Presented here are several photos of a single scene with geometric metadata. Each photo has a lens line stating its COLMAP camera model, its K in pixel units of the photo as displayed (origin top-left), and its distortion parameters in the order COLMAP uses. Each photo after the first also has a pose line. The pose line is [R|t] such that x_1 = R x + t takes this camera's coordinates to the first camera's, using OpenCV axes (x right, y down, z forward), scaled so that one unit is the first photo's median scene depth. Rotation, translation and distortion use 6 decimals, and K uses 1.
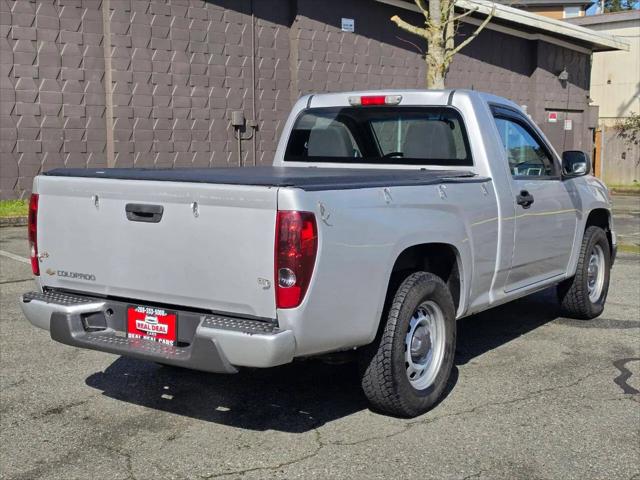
lens RADIAL K [[870.3, 0, 320.0], [0, 870.3, 240.0], [0, 0, 1]] dist [0.033814, 0.013357]
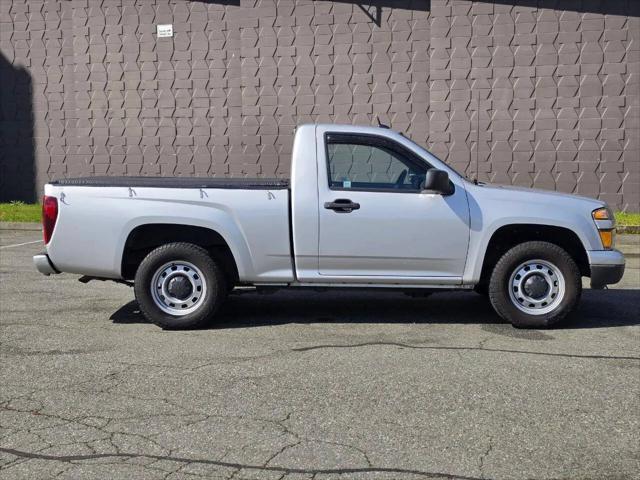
lens RADIAL K [[870.3, 0, 320.0], [0, 870.3, 240.0], [0, 0, 1]] dist [0.033814, 0.013357]
pose [[0.560030, 0.066244, -0.825820, 0.447992], [-0.086334, 0.996037, 0.021350, -0.007039], [0.823962, 0.059340, 0.563530, 0.084478]]
